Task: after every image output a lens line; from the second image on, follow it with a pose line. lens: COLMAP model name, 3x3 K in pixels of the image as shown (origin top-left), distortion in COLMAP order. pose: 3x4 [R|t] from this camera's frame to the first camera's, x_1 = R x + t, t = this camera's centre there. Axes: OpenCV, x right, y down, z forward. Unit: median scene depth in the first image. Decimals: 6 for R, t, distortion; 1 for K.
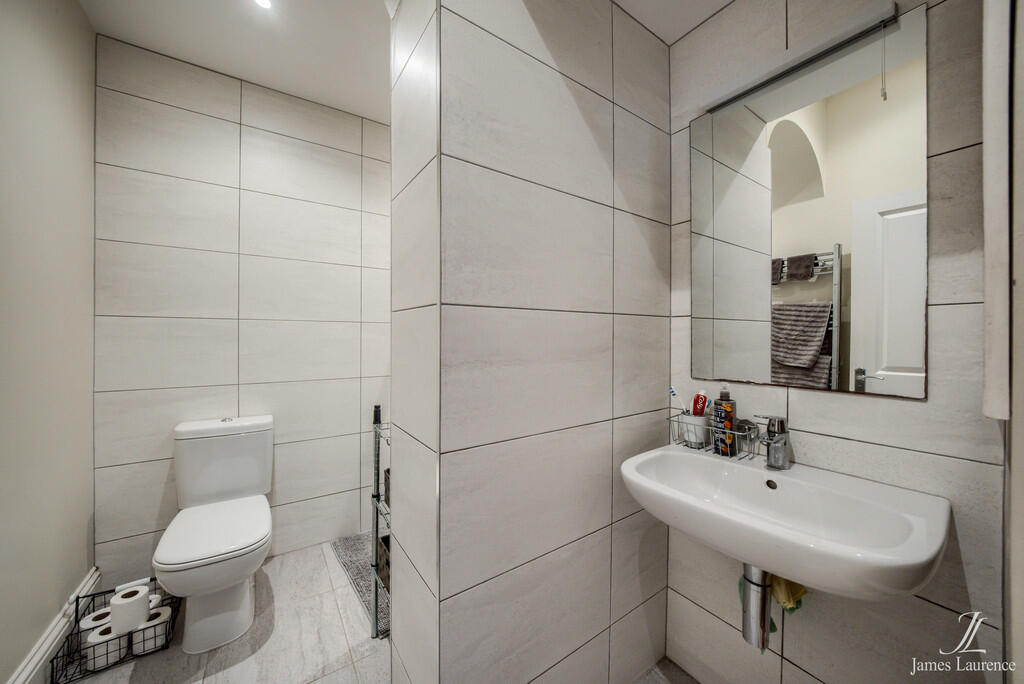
lens RADIAL K [[358.7, 0, 508.8], [0, 358.7, 337.6], [0, 0, 1]] dist [-0.002282, -0.000103]
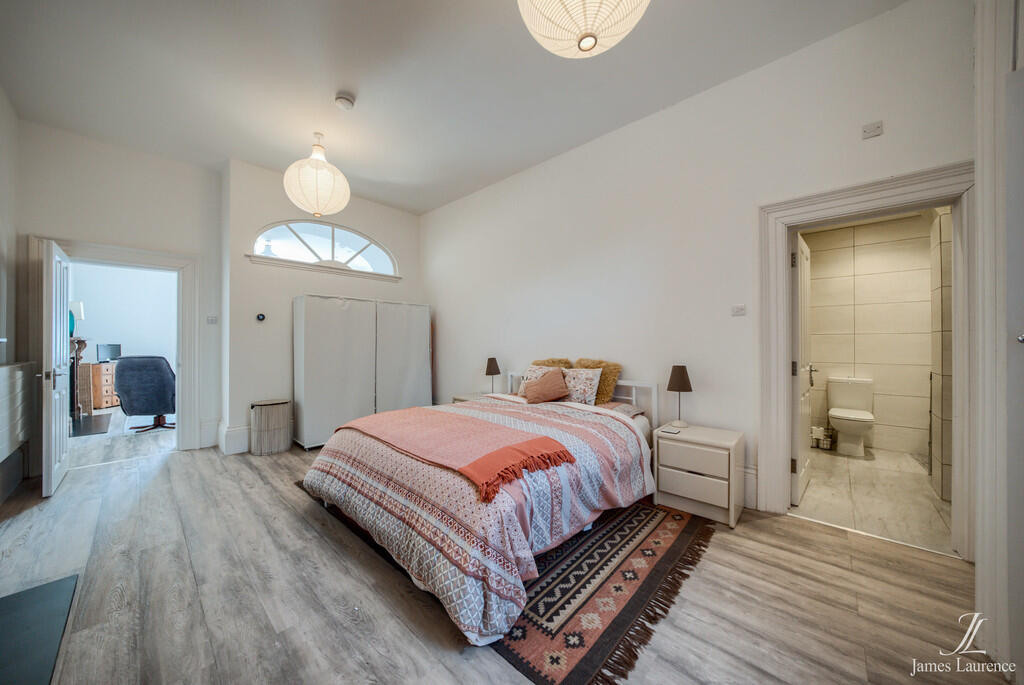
lens RADIAL K [[358.7, 0, 509.3], [0, 358.7, 341.5], [0, 0, 1]] dist [-0.002282, -0.000103]
pose [[0.210408, -0.013948, -0.977514, 1.255350], [0.009727, 0.999879, -0.012173, 0.003569], [0.977565, -0.006947, 0.210519, -2.013200]]
